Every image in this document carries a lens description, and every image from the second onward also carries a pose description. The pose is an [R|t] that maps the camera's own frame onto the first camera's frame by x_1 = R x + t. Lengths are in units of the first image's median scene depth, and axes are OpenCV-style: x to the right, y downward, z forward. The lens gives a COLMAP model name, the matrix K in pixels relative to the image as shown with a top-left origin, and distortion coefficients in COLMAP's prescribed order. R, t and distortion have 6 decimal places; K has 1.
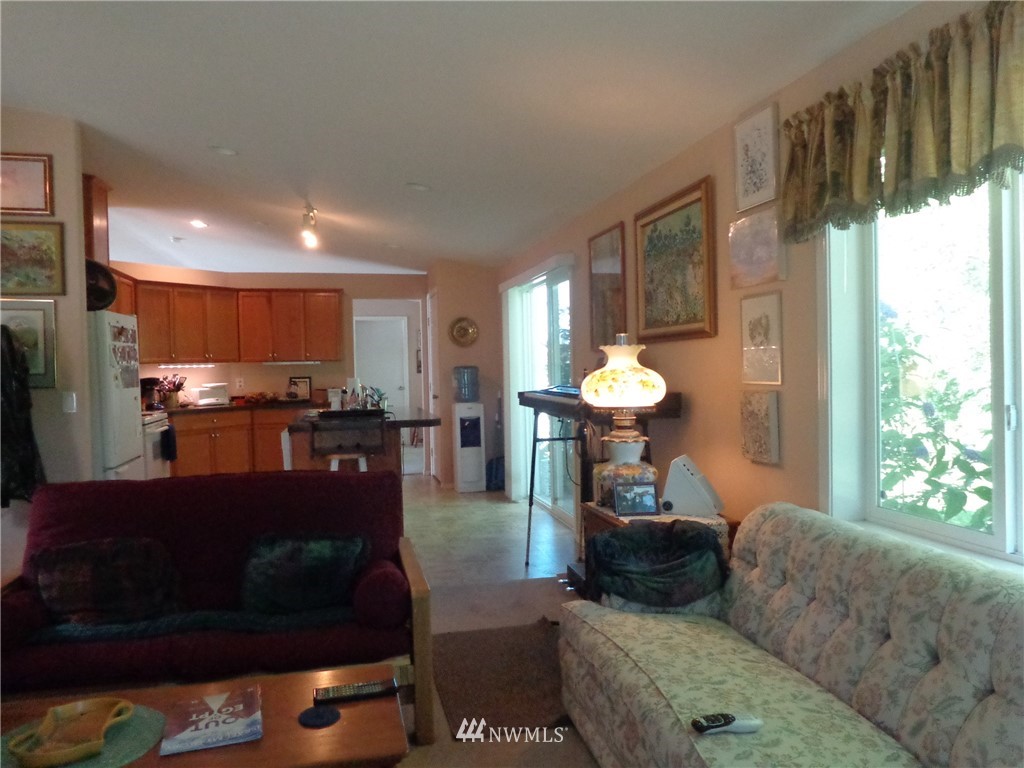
lens RADIAL K [[749.6, 0, 515.2], [0, 749.6, 385.8], [0, 0, 1]] dist [-0.008904, 0.003463]
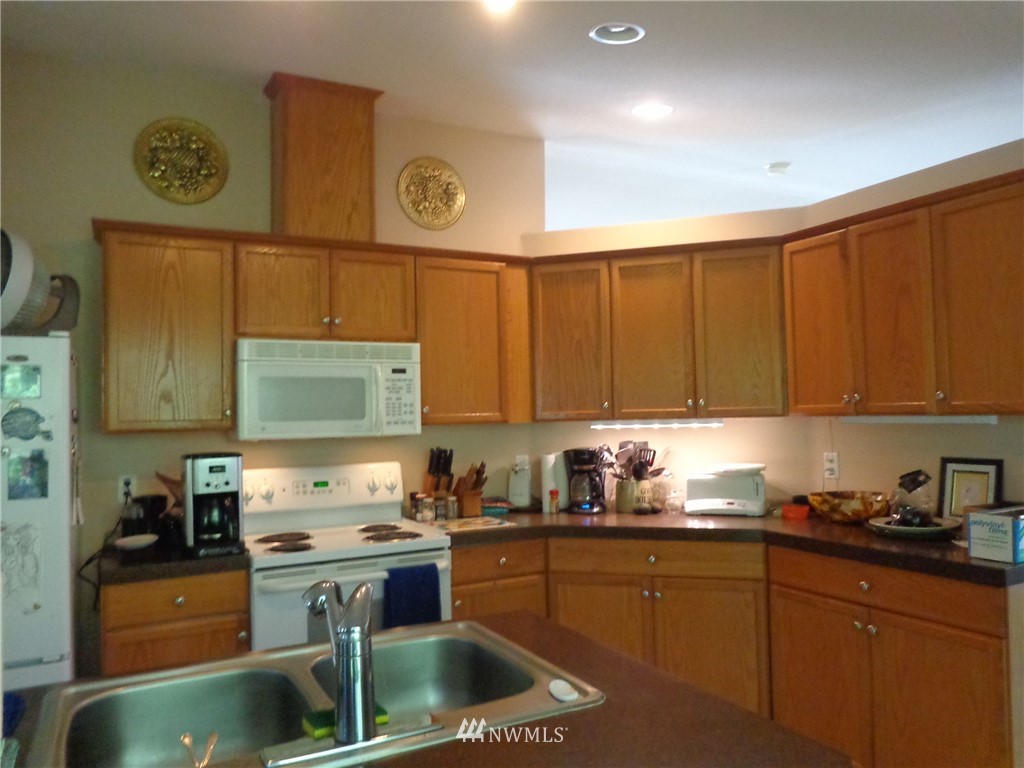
lens RADIAL K [[749.6, 0, 514.0], [0, 749.6, 384.7], [0, 0, 1]] dist [-0.008904, 0.003463]
pose [[0.259856, -0.023544, -0.965360, -0.013289], [-0.011107, 0.999564, -0.027368, -0.036822], [0.965583, 0.017834, 0.259481, 0.776775]]
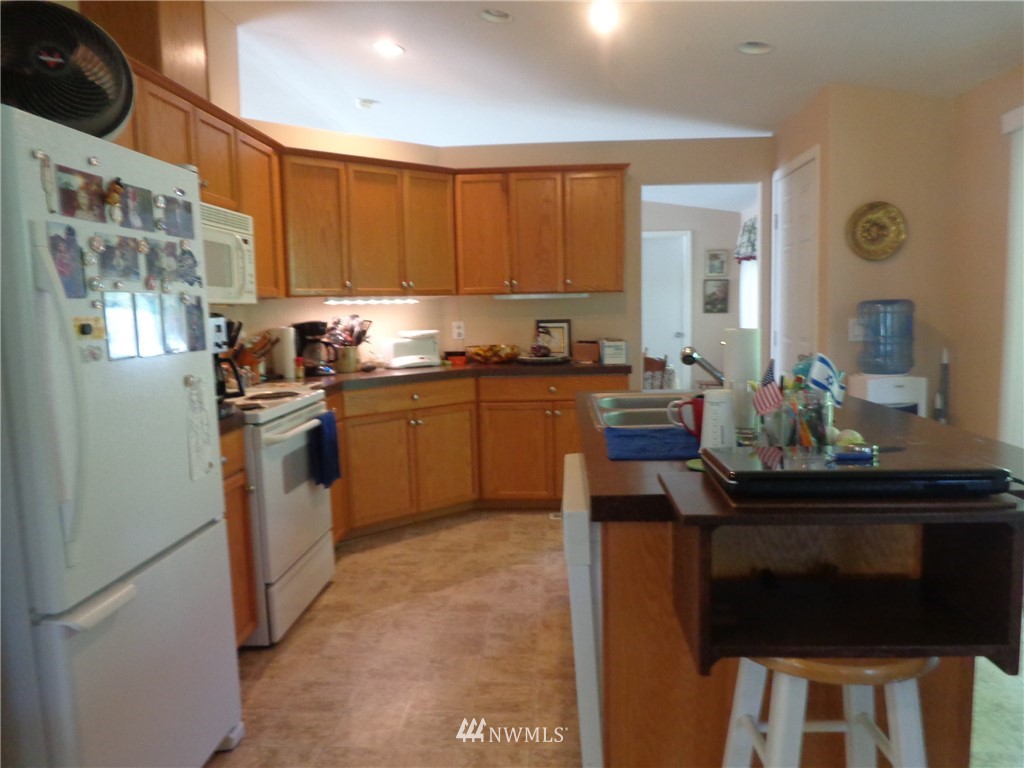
lens RADIAL K [[749.6, 0, 512.5], [0, 749.6, 386.5], [0, 0, 1]] dist [-0.008904, 0.003463]
pose [[0.957117, 0.027972, -0.288349, -0.157229], [-0.004484, 0.996639, 0.081799, -0.008192], [0.289668, -0.076998, 0.954025, 0.452547]]
